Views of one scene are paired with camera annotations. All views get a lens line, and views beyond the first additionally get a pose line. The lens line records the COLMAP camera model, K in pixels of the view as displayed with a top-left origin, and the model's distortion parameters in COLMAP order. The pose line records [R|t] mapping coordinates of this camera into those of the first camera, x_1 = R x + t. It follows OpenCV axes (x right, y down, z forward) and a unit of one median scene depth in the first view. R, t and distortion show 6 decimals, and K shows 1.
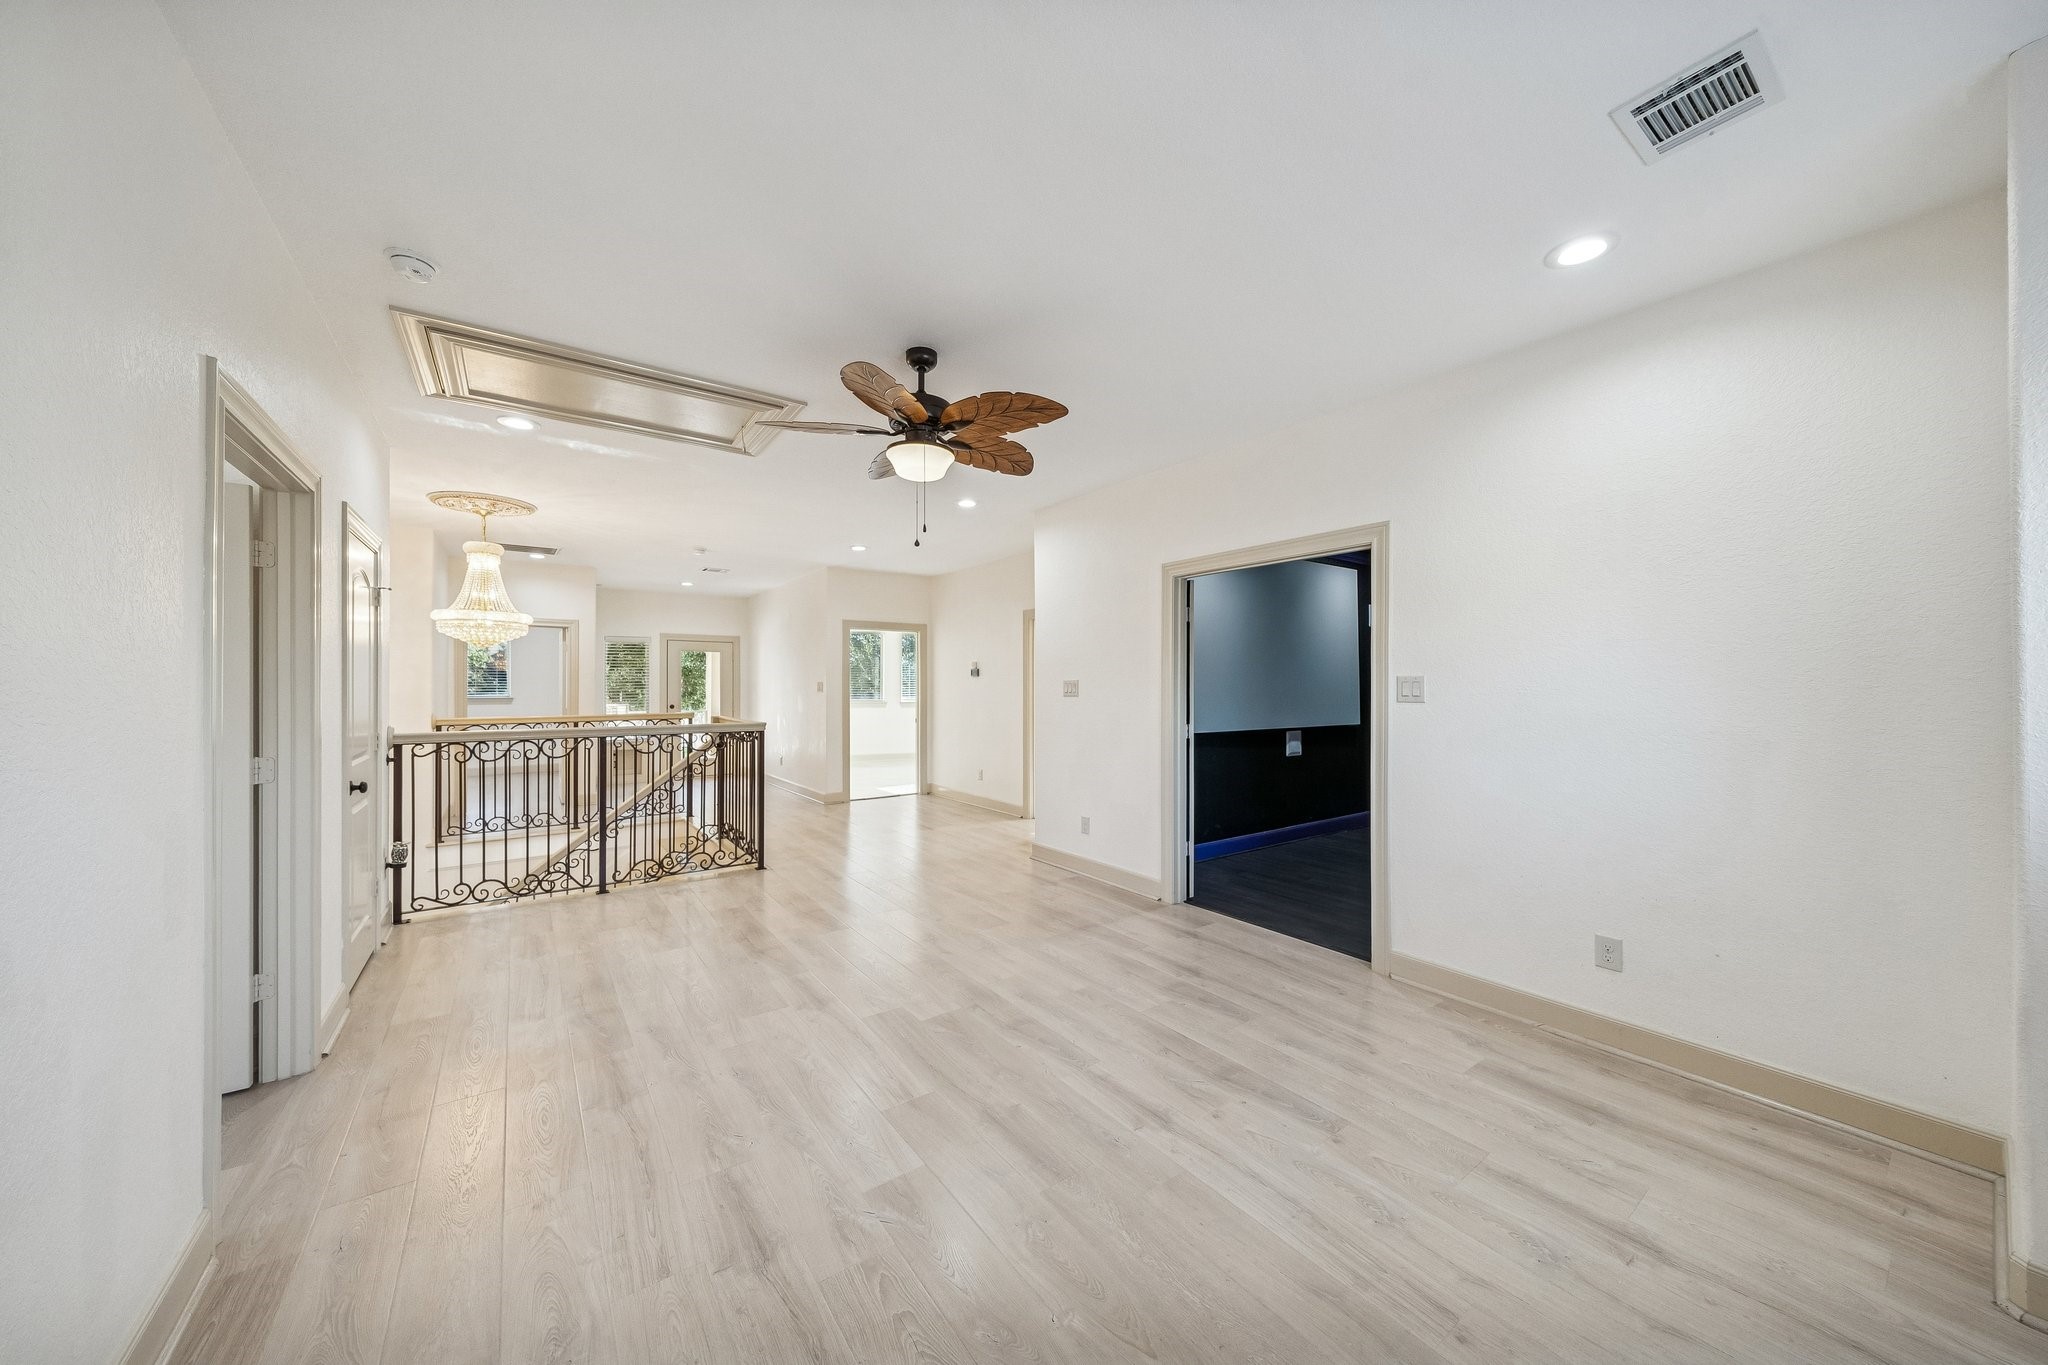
lens RADIAL K [[700.3, 0, 1010.4], [0, 700.3, 689.9], [0, 0, 1]] dist [-0.000646, -0.000123]
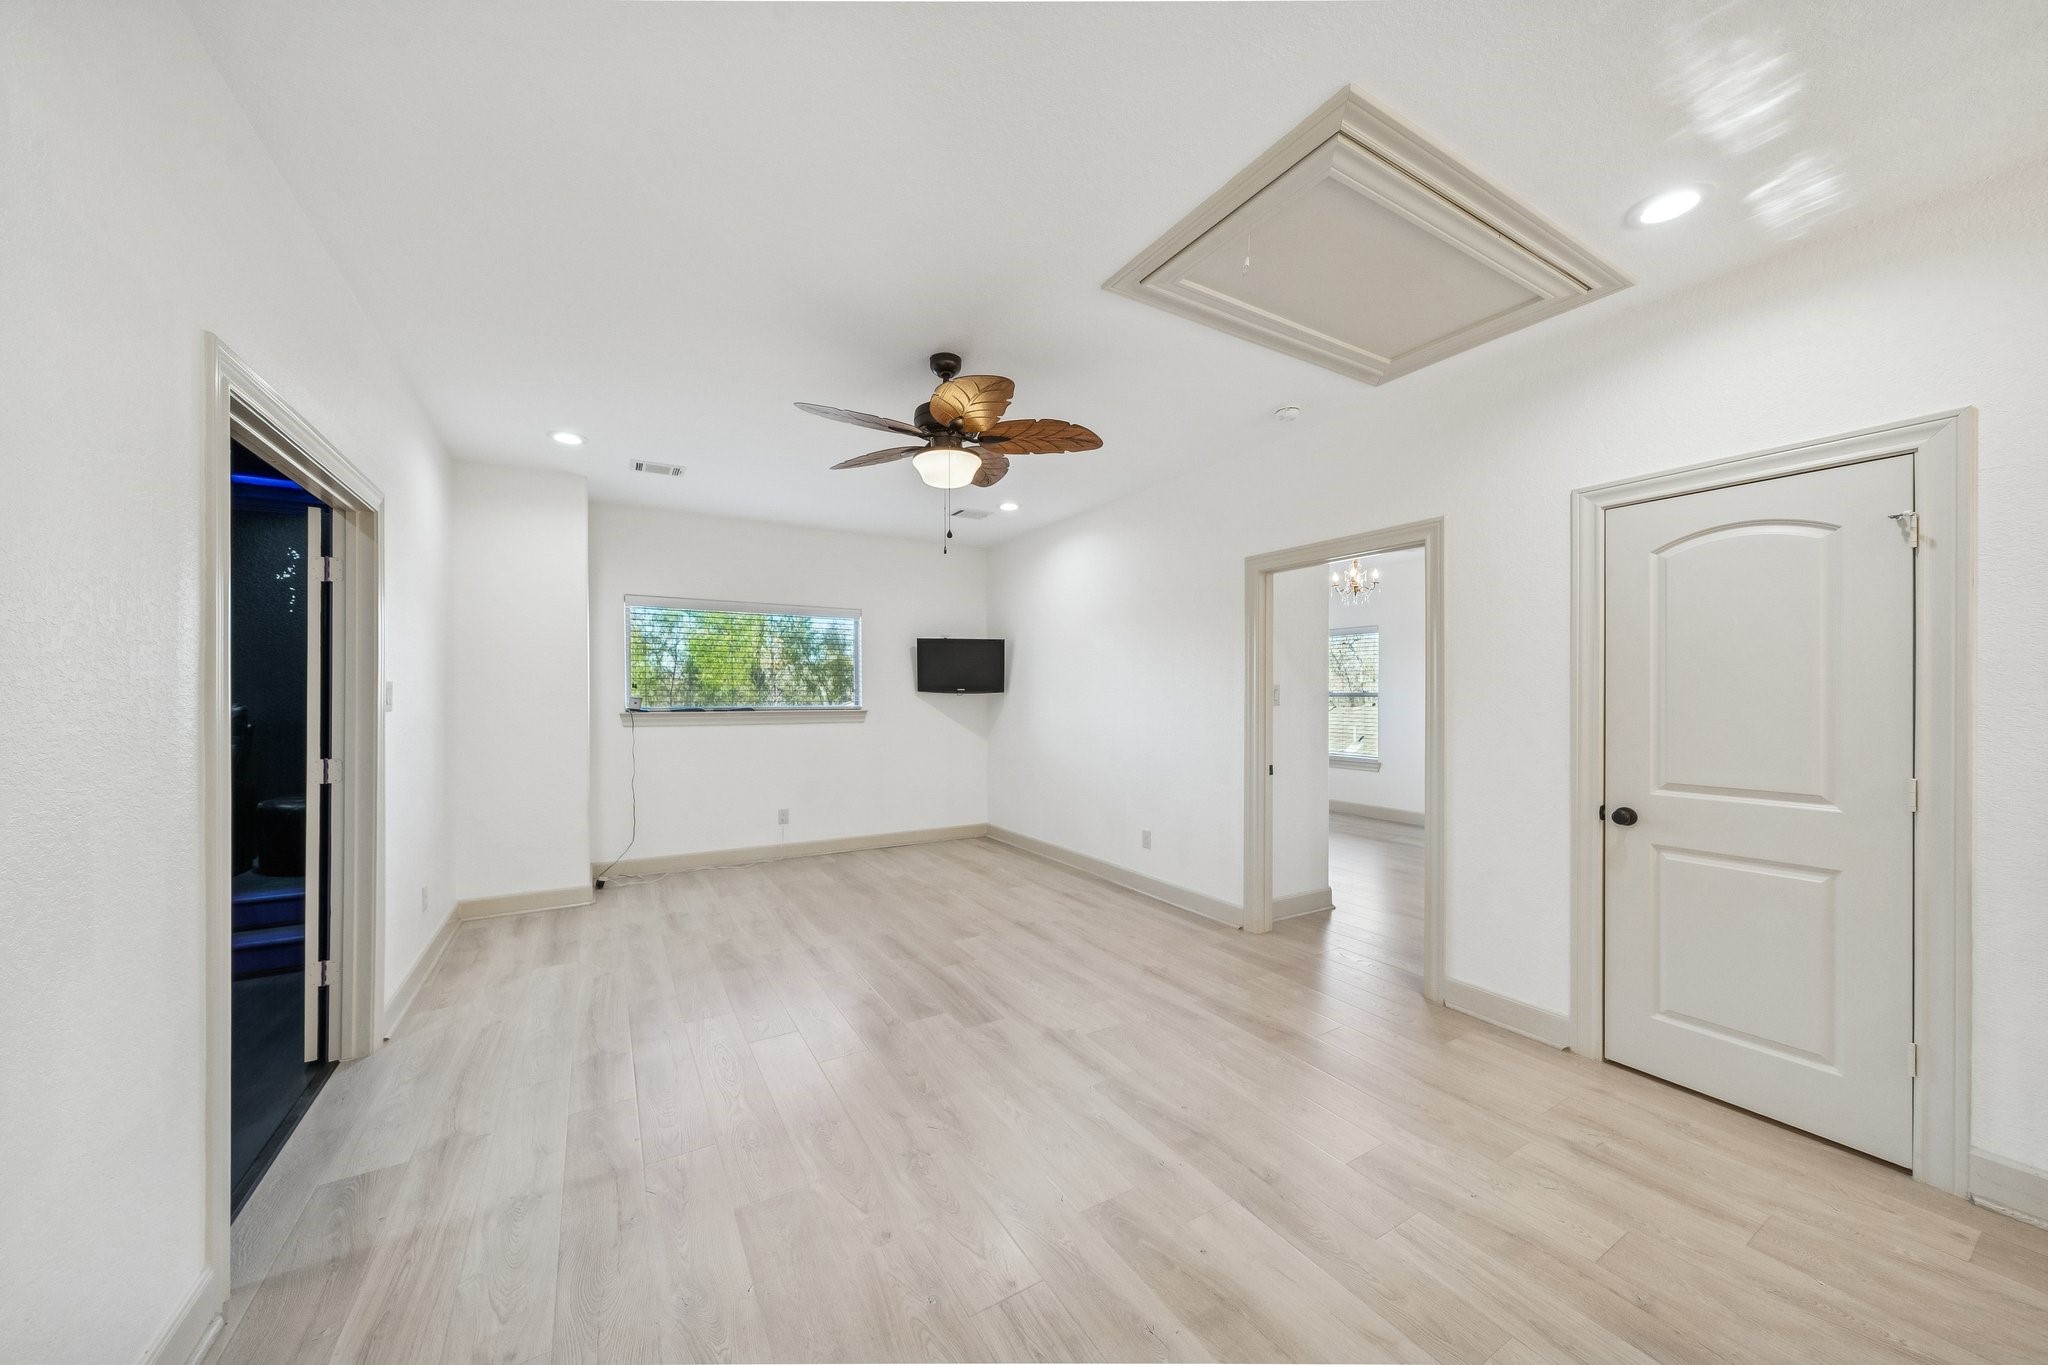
lens RADIAL K [[700.3, 0, 1010.4], [0, 700.3, 689.9], [0, 0, 1]] dist [-0.000646, -0.000123]
pose [[-0.996723, -0.001600, 0.080879, -0.306769], [-0.001706, 0.999998, -0.001236, -0.009384], [-0.080877, -0.001370, -0.996723, 2.040559]]
